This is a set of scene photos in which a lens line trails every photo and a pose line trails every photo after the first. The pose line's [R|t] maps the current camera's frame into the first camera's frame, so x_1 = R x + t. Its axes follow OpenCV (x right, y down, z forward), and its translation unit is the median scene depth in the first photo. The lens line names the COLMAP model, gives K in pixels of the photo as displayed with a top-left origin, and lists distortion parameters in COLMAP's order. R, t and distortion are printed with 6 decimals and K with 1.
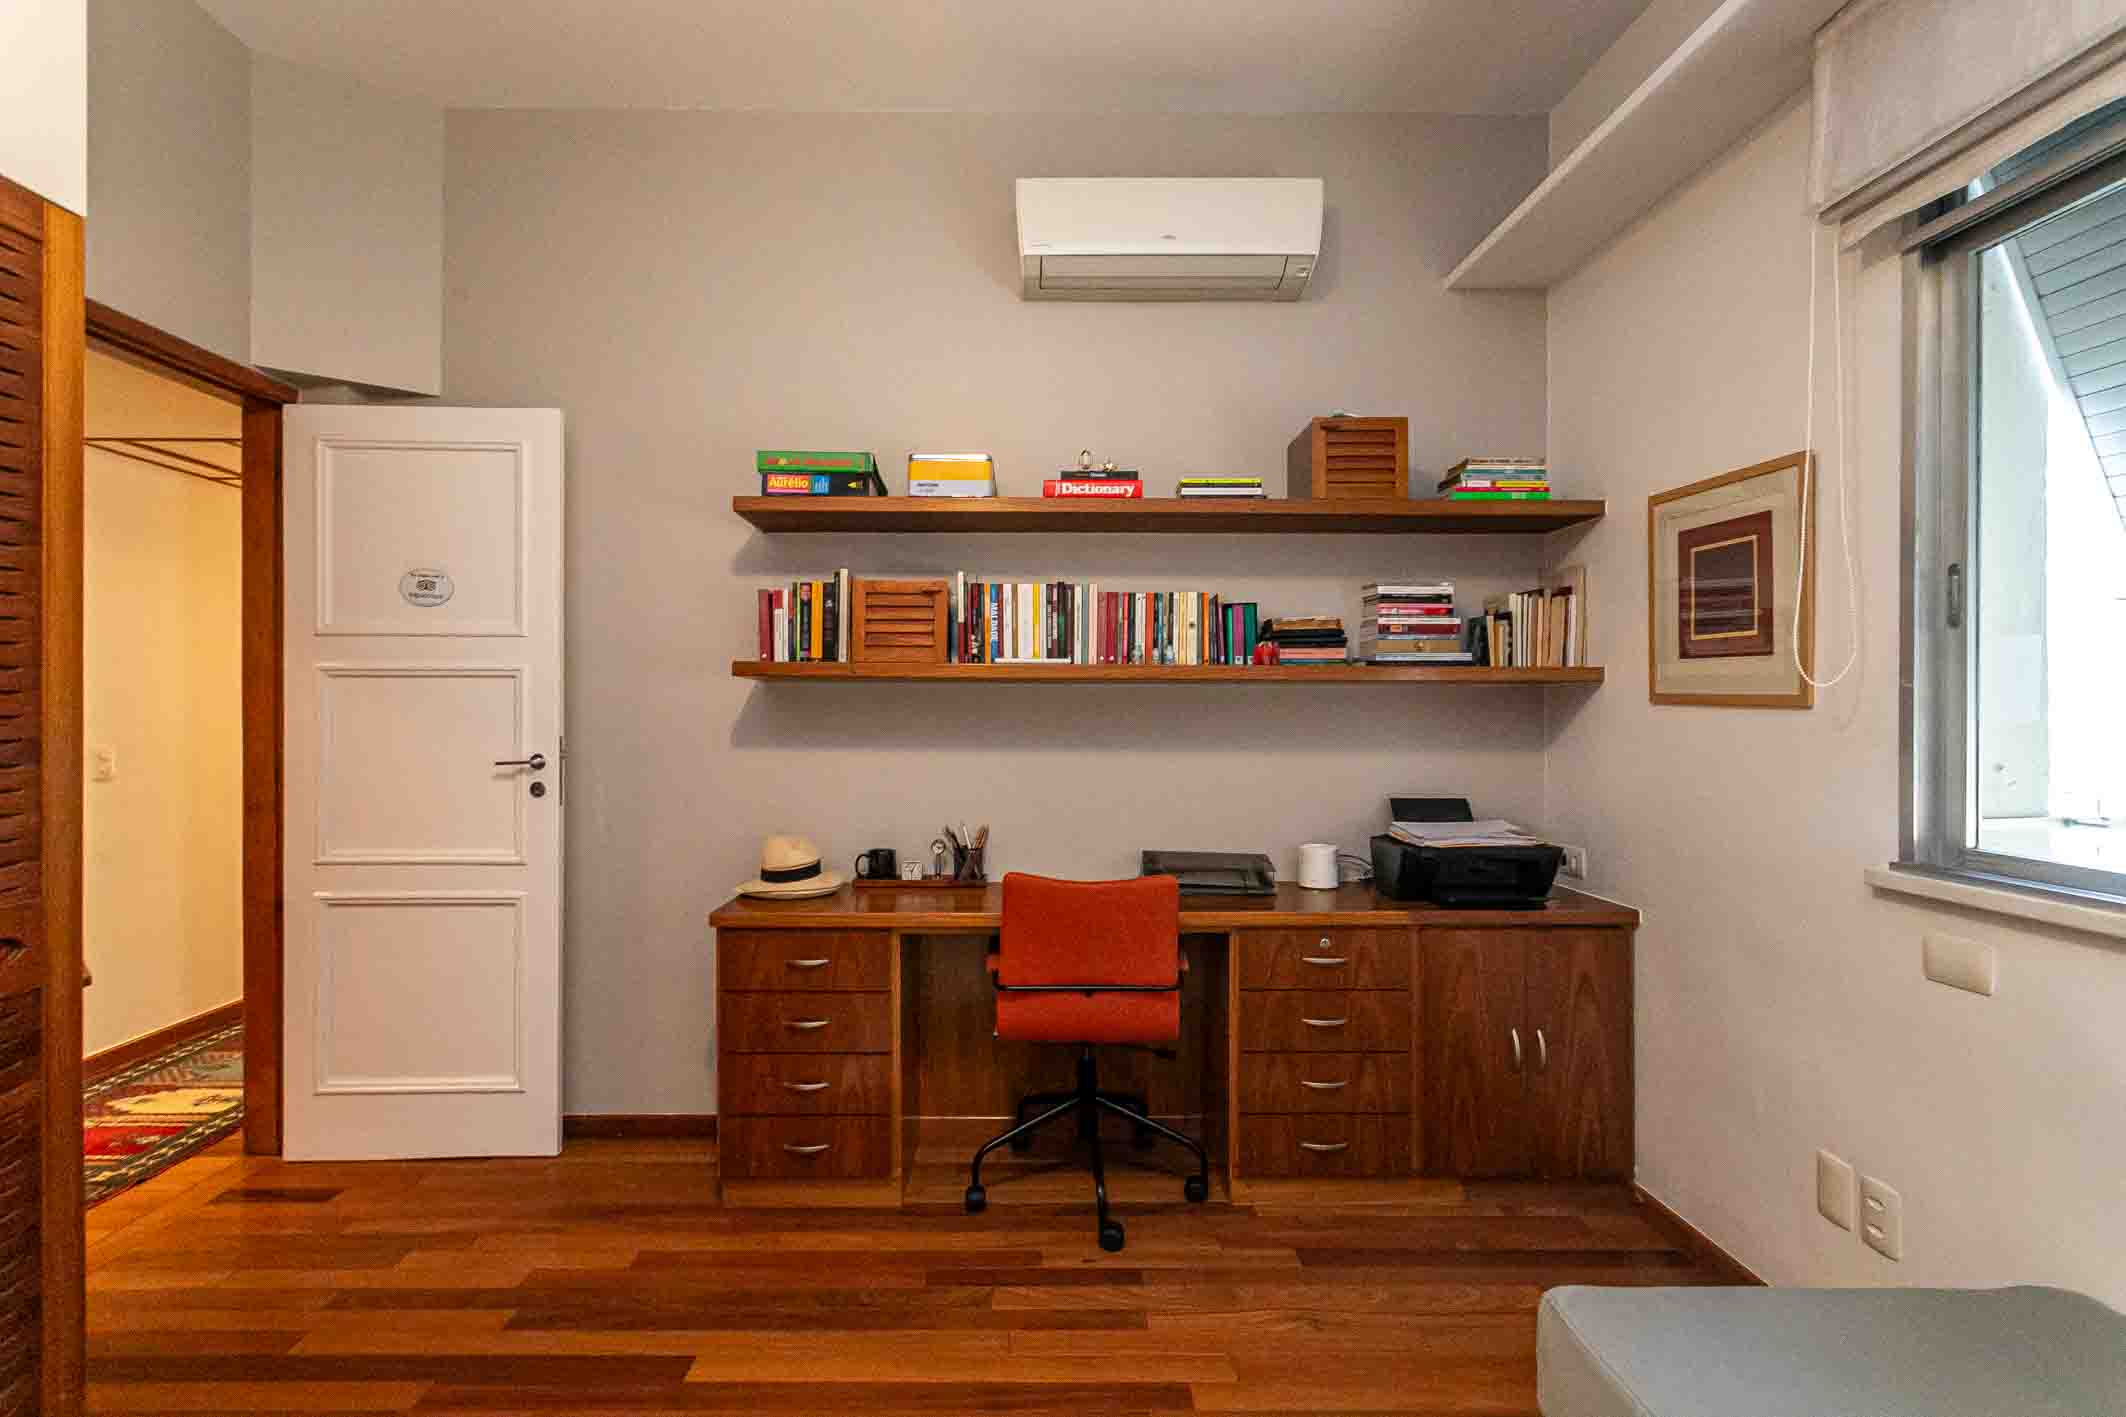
lens RADIAL K [[998.1, 0, 1049.3], [0, 998.1, 715.8], [0, 0, 1]] dist [-0.000565, 0.000787]
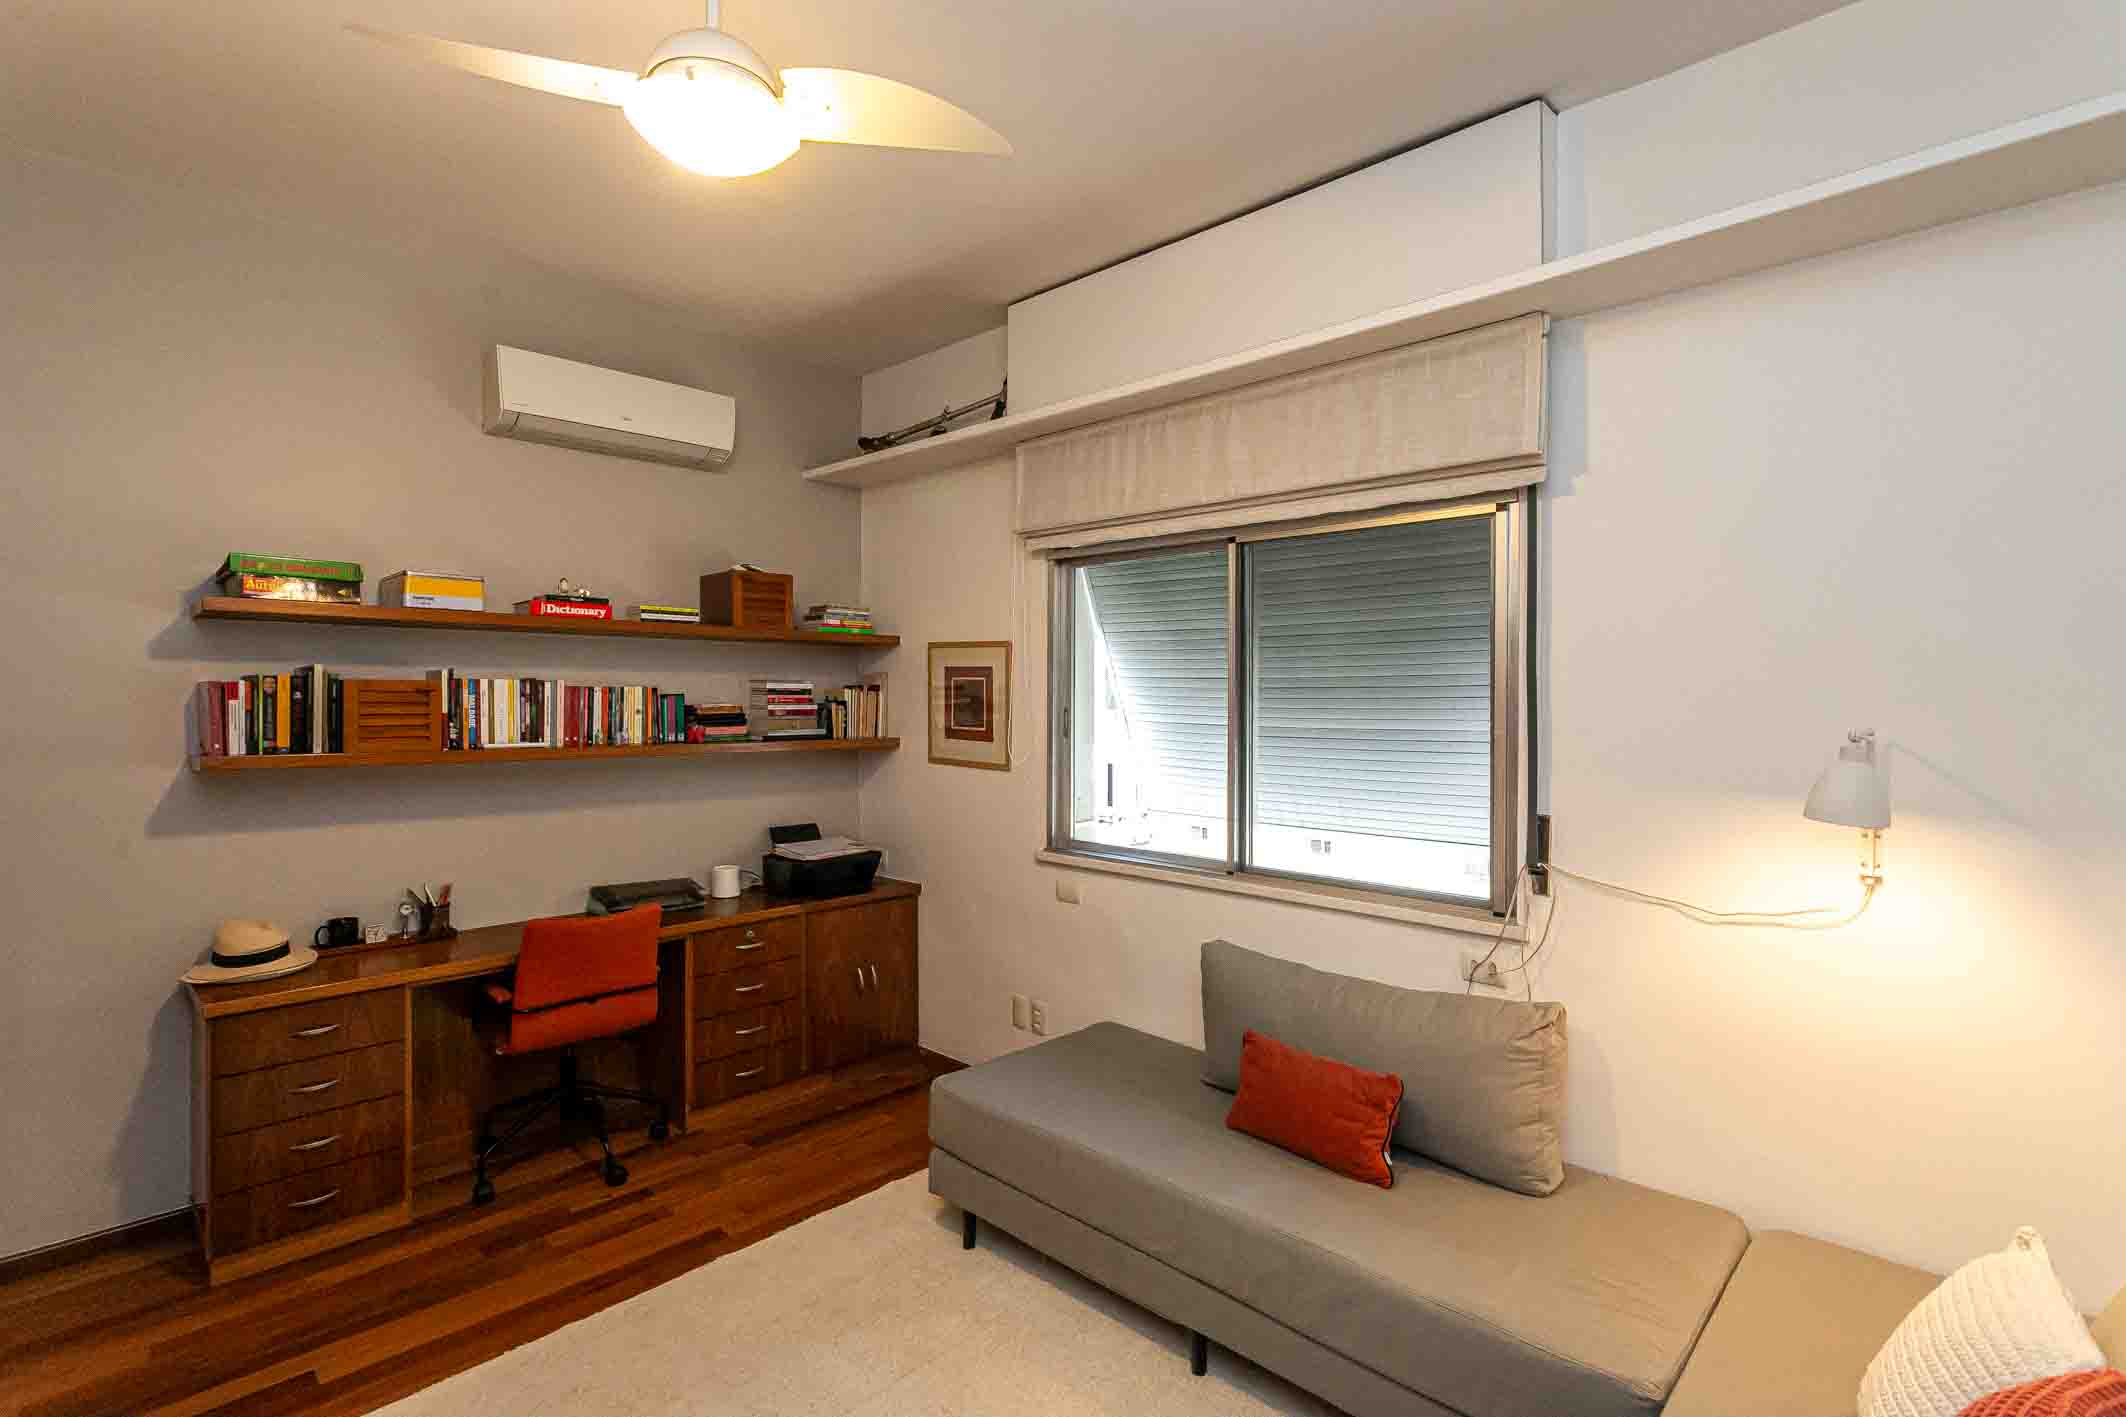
lens RADIAL K [[998.1, 0, 1070.7], [0, 998.1, 704.8], [0, 0, 1]] dist [-0.000565, 0.000787]
pose [[0.697245, -0.003908, 0.716823, -0.429093], [0.000556, 0.999988, 0.004911, -0.112743], [-0.716833, -0.003025, 0.697238, -0.348008]]
